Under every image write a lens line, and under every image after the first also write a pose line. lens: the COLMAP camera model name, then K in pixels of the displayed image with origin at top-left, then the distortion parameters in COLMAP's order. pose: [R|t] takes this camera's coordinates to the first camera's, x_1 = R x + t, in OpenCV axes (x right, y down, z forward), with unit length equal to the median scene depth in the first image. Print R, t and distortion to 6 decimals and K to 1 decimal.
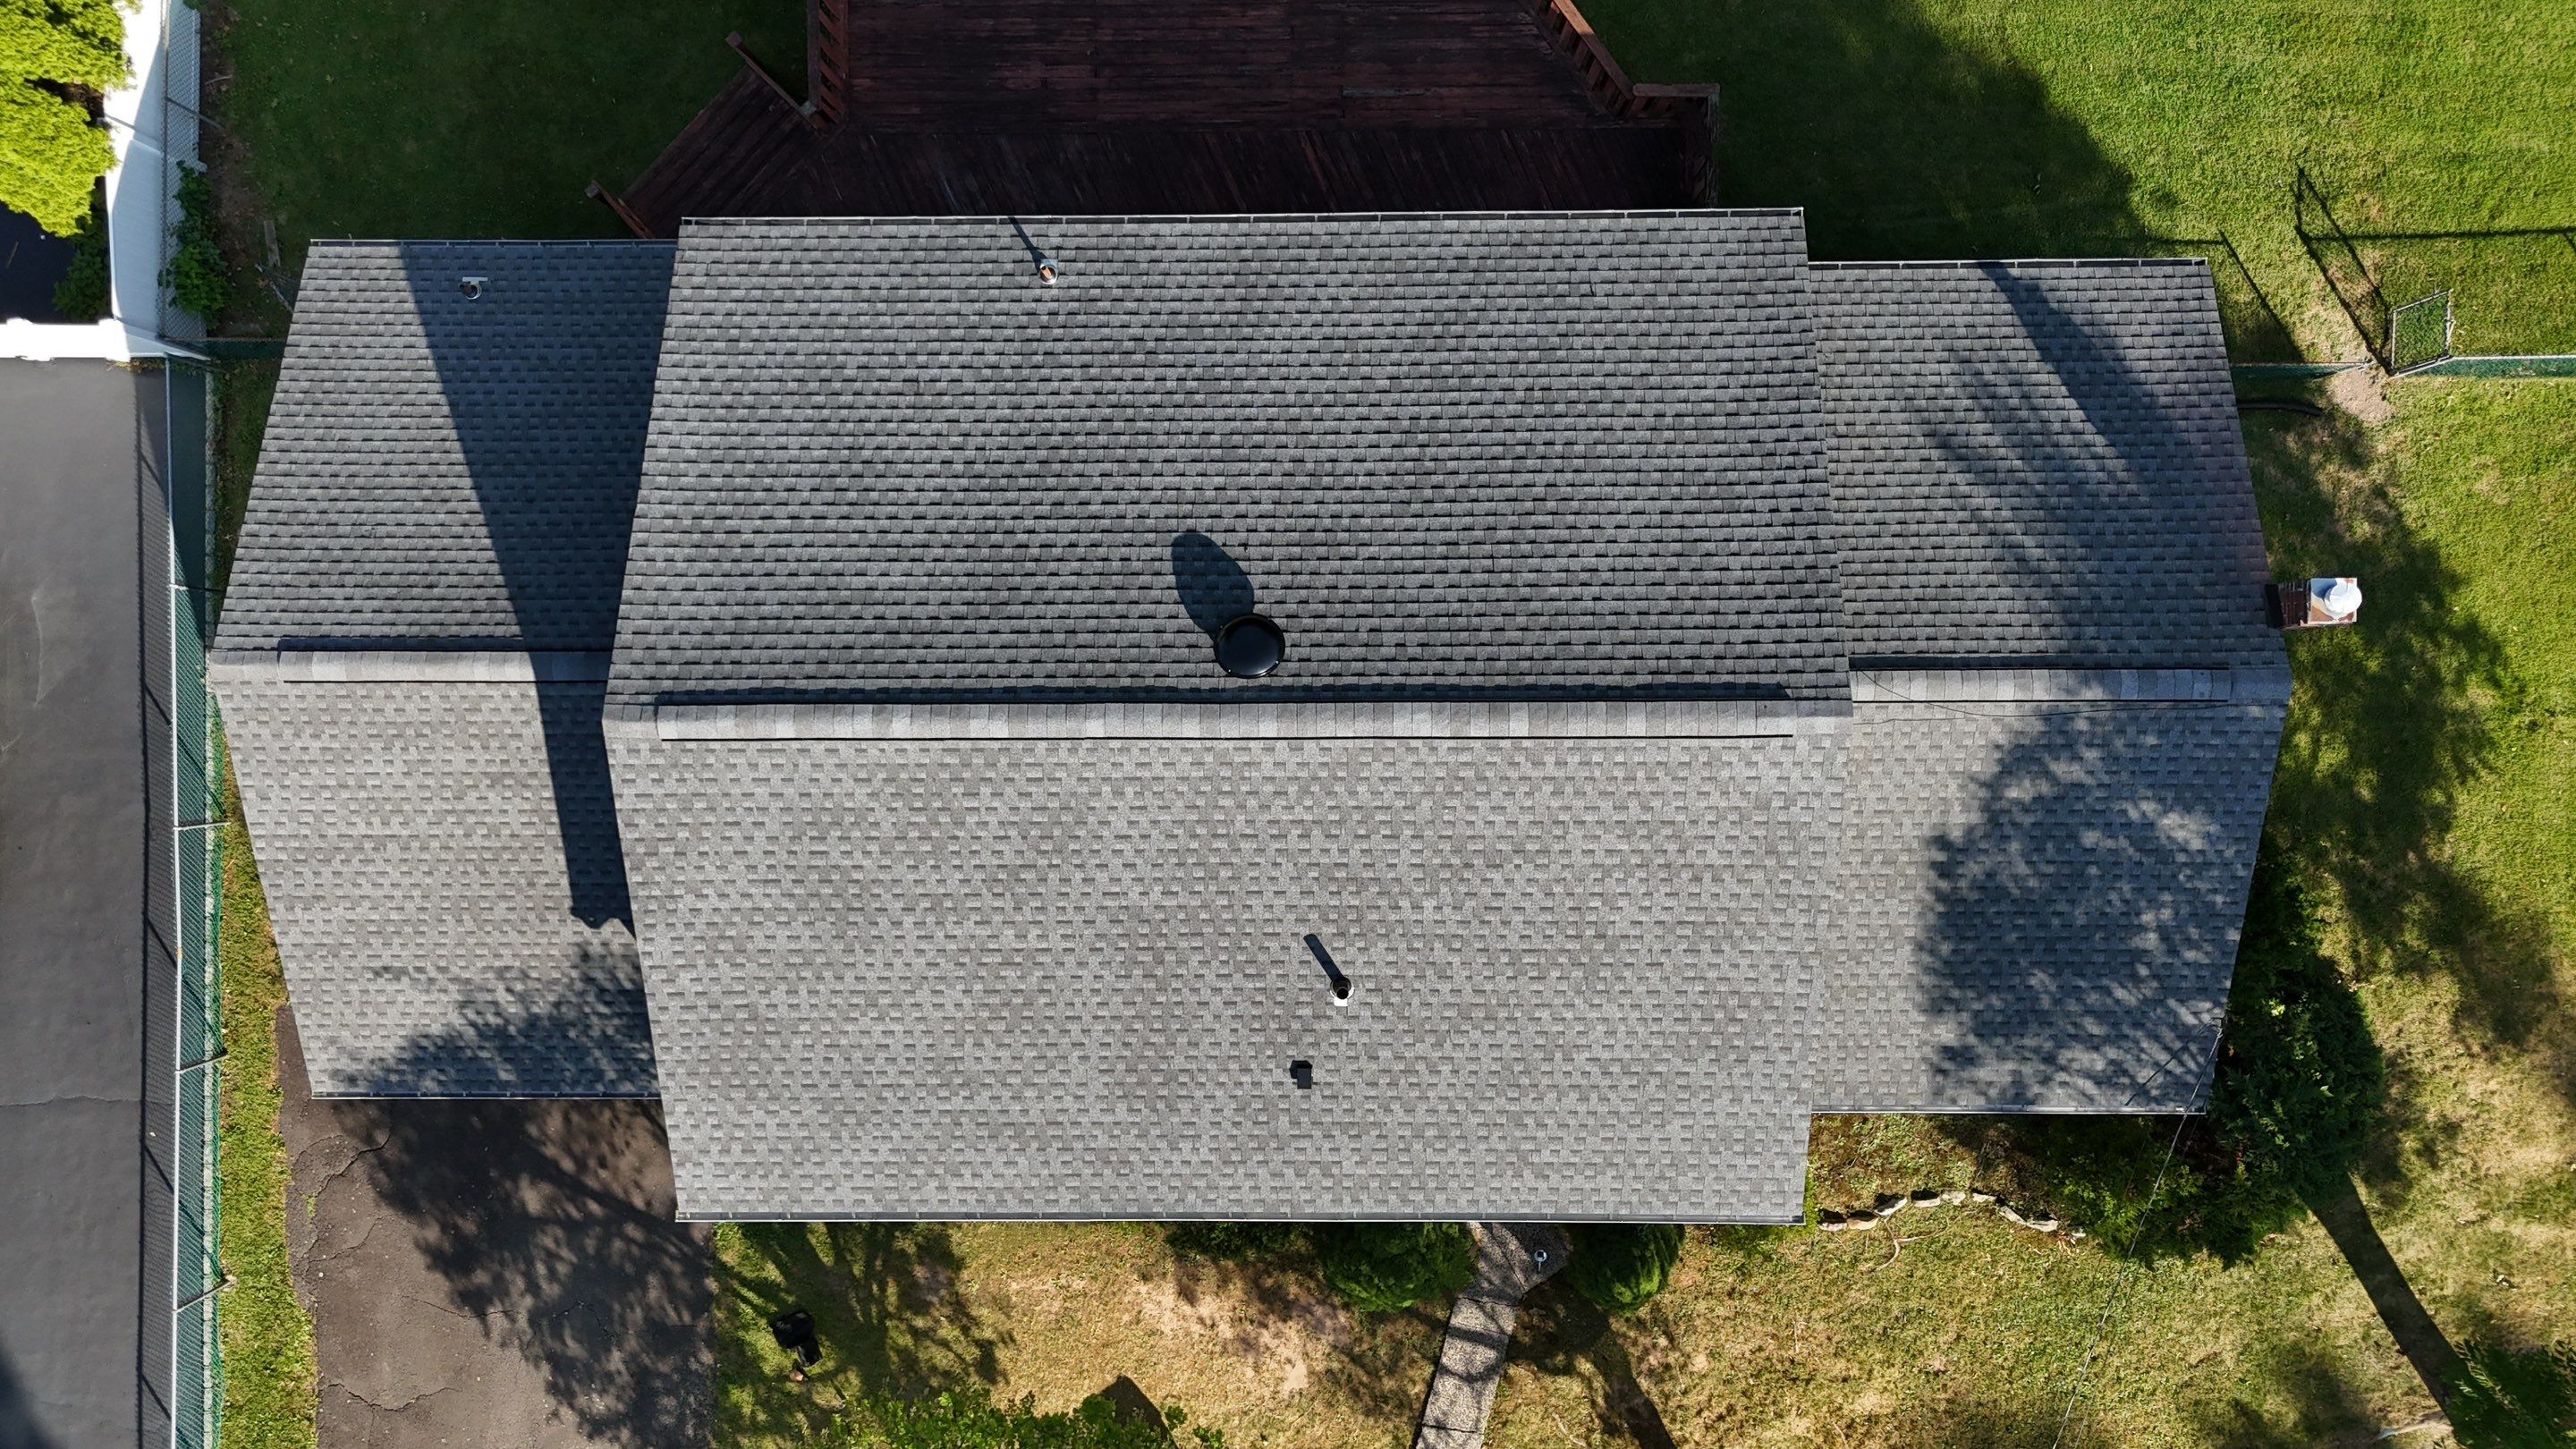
lens RADIAL K [[1899.8, 0, 1288.0], [0, 1899.8, 724.5], [0, 0, 1]] dist [0.069323, -0.066245]
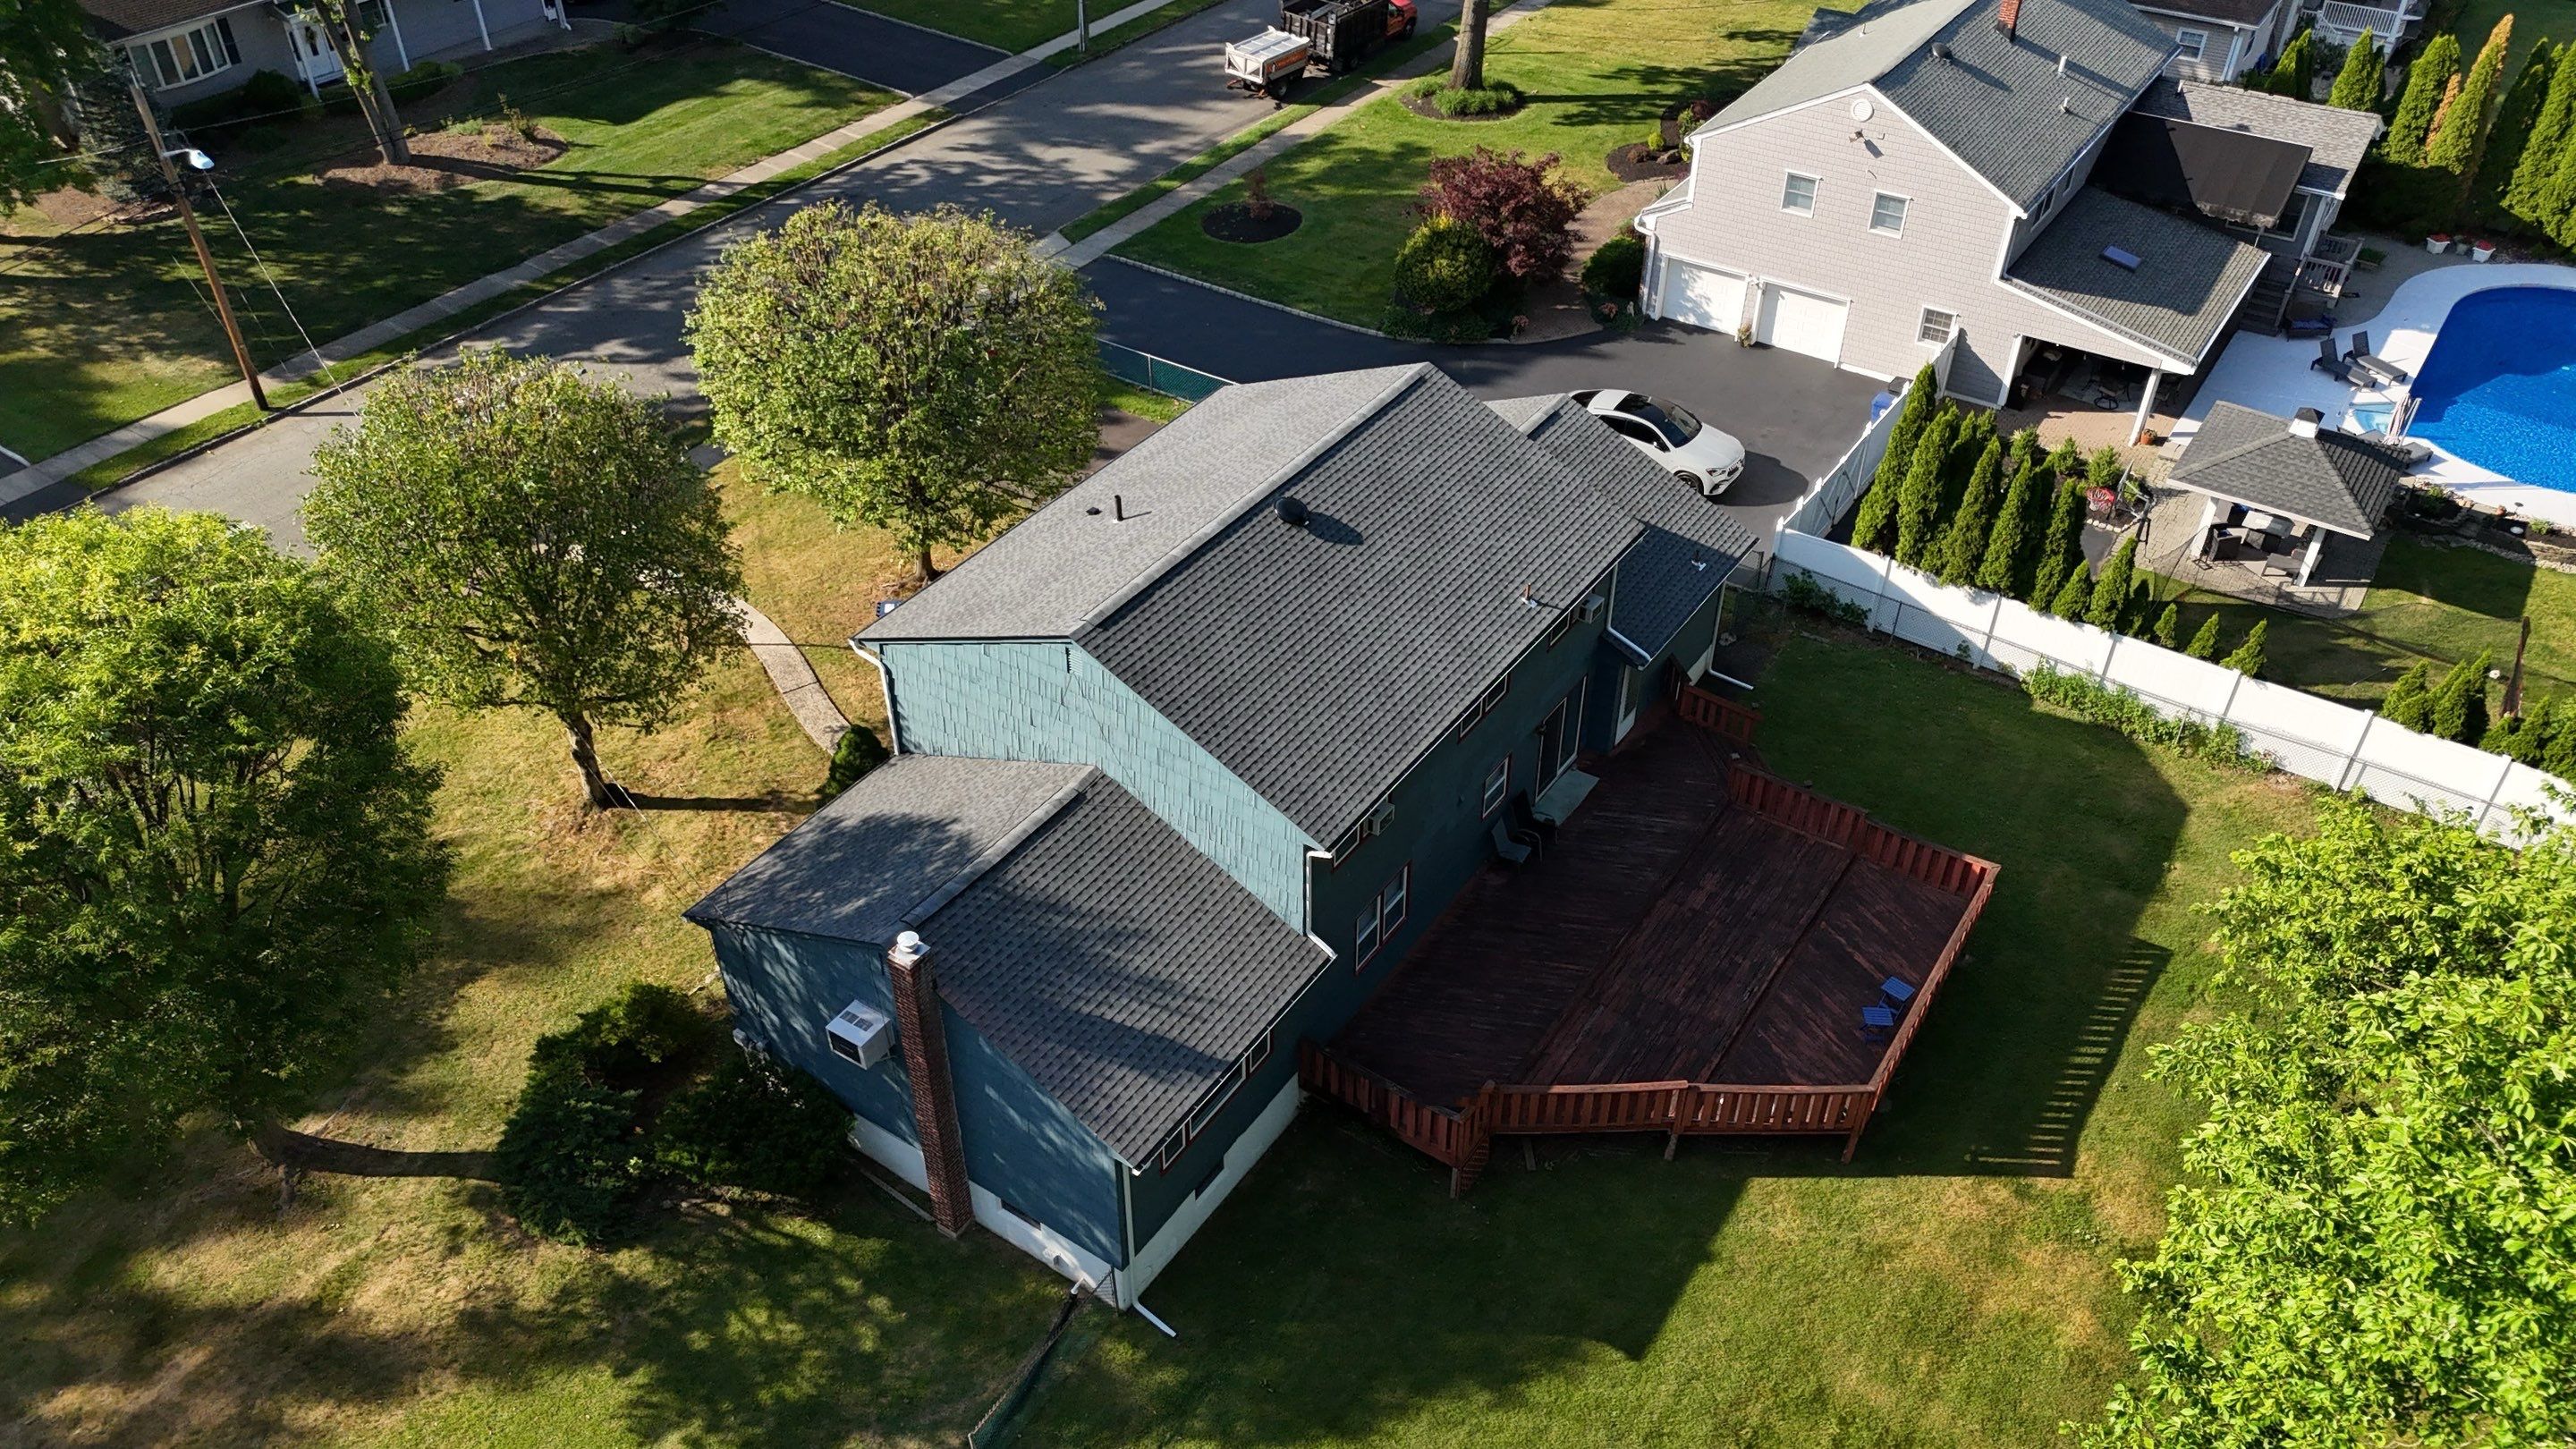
lens RADIAL K [[1914.2, 0, 1283.6], [0, 1914.2, 719.5], [0, 0, 1]] dist [0.071192, -0.065064]
pose [[-0.560662, 0.527607, -0.638192, 0.941230], [-0.828025, -0.351945, 0.436473, -0.674832], [0.005678, 0.773153, 0.634194, -0.049465]]
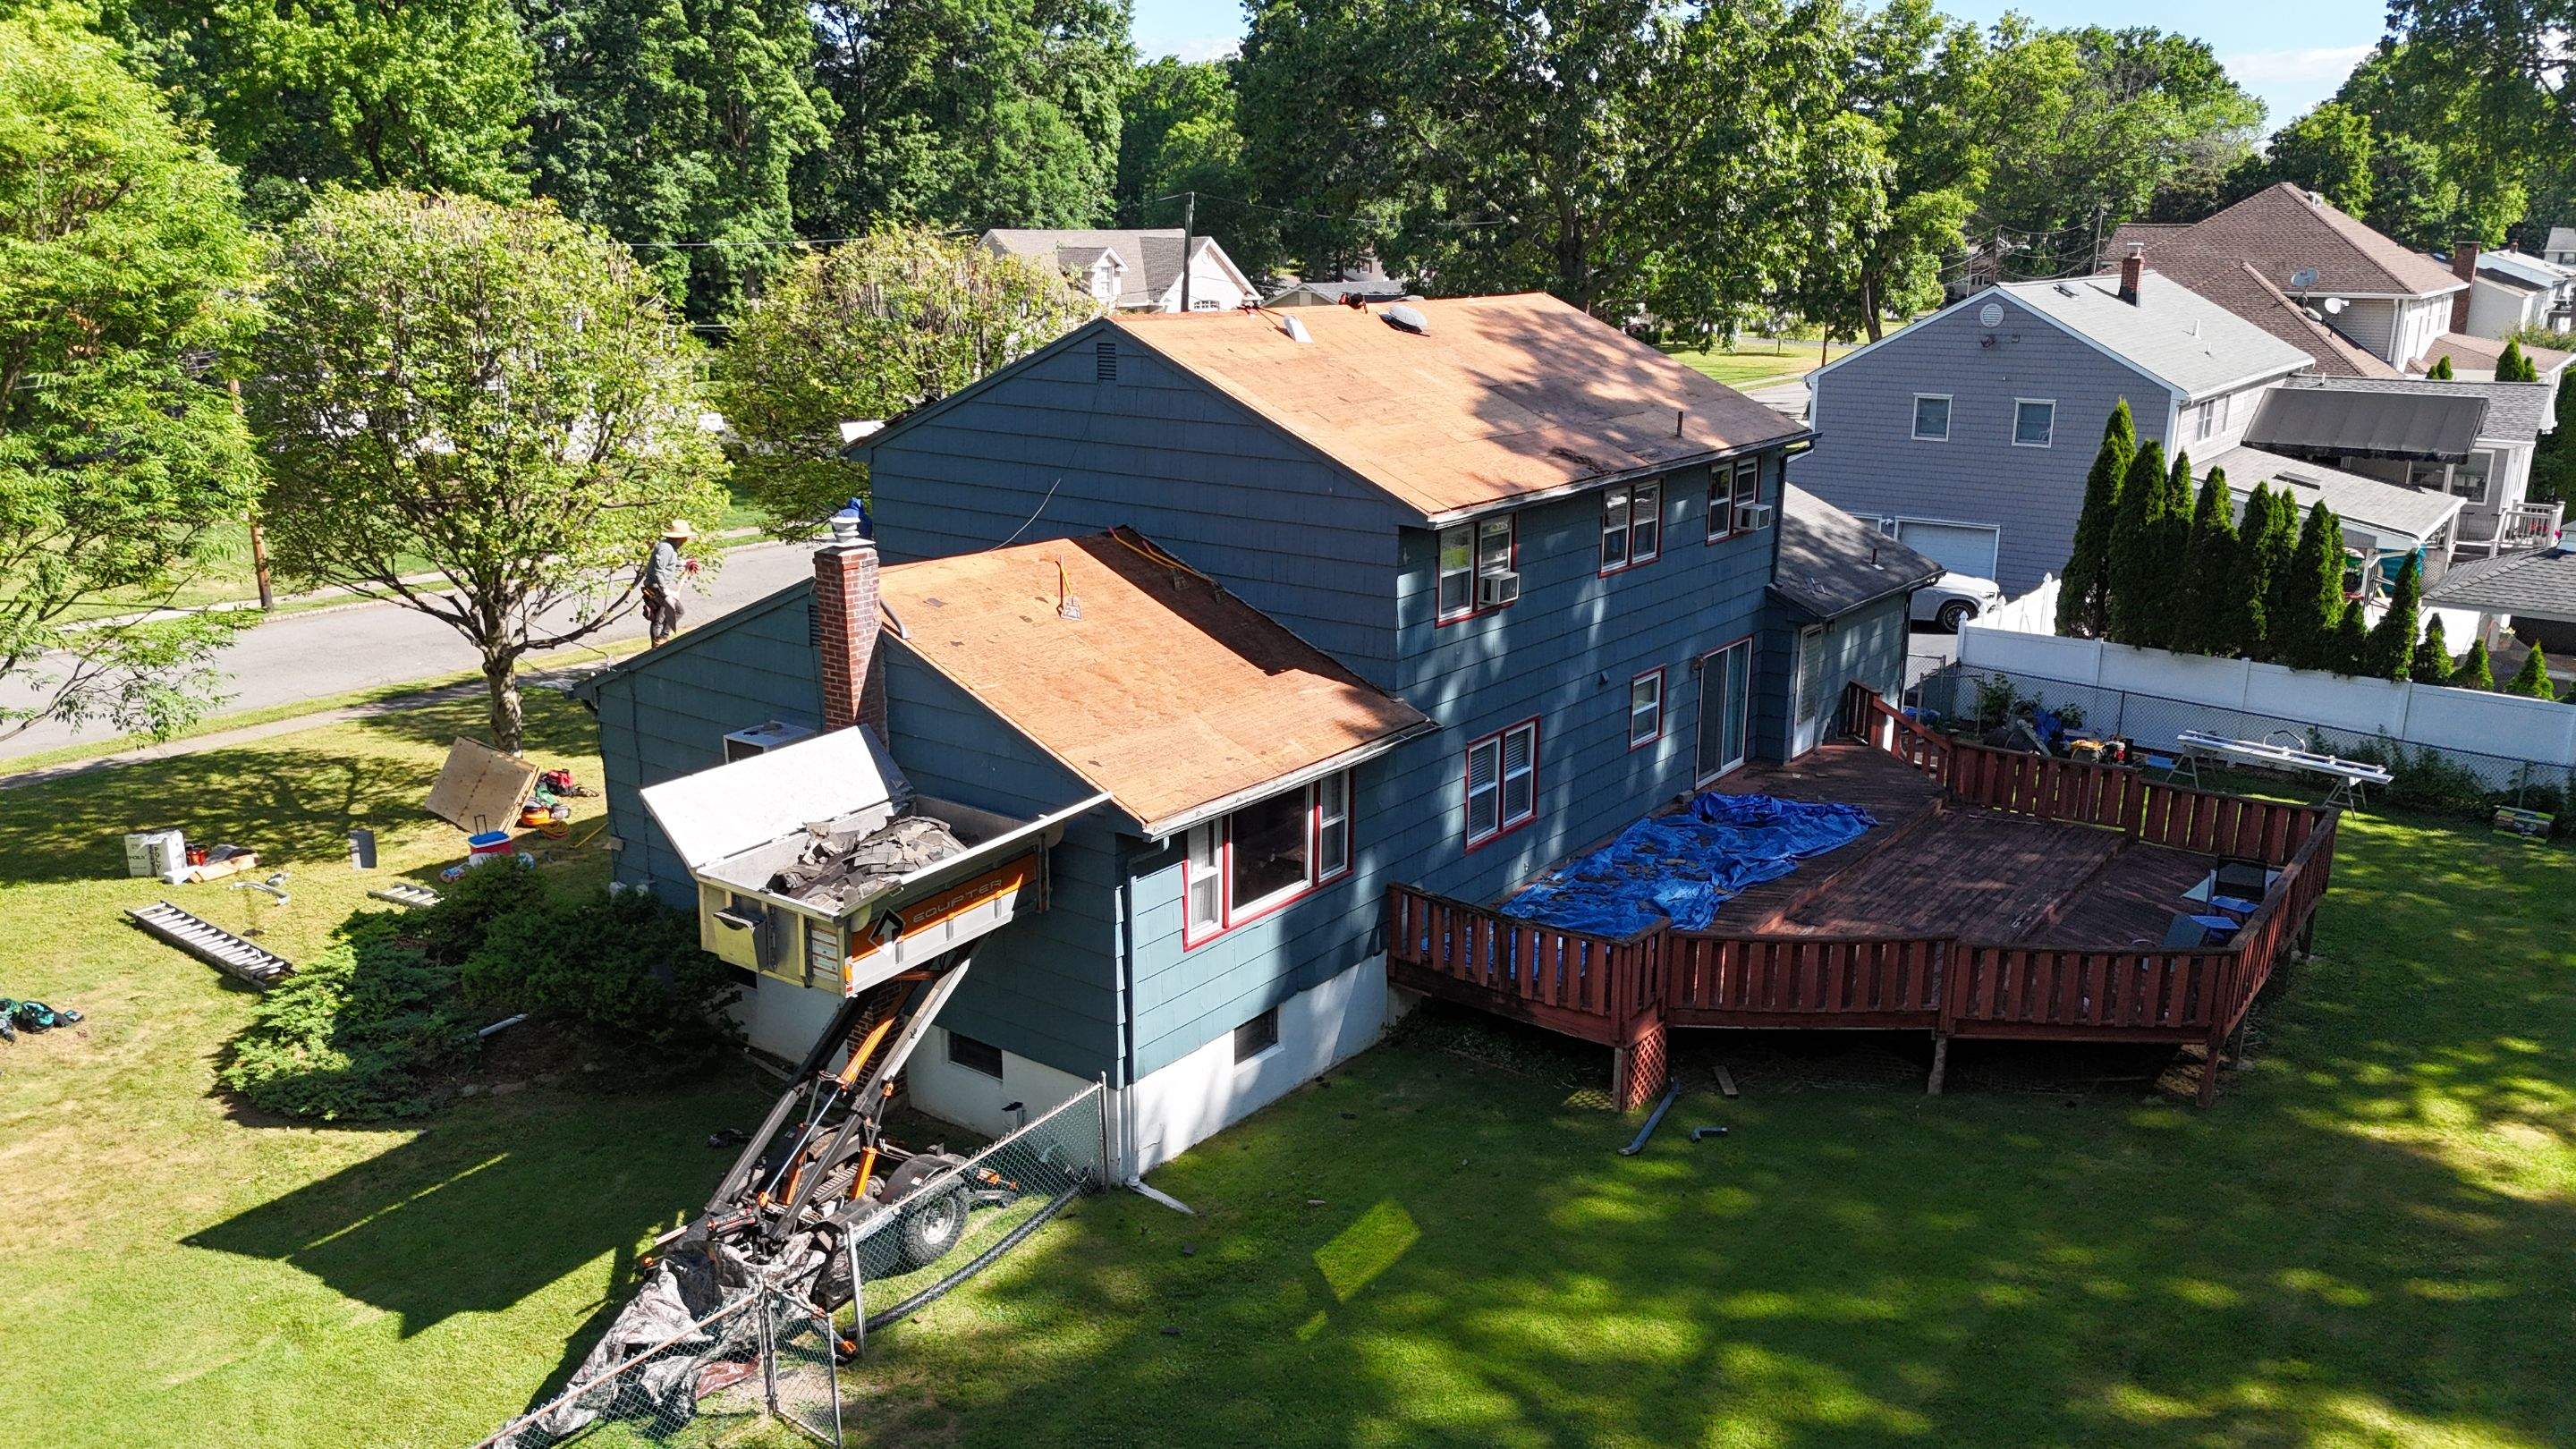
lens RADIAL K [[1904.3, 0, 1268.7], [0, 1904.3, 723.1], [0, 0, 1]] dist [0.050144, -0.064877]
pose [[-0.606820, 0.223958, -0.762635, 0.935266], [-0.794809, -0.162522, 0.584693, -0.669224], [0.007002, 0.960952, 0.276626, 0.622682]]
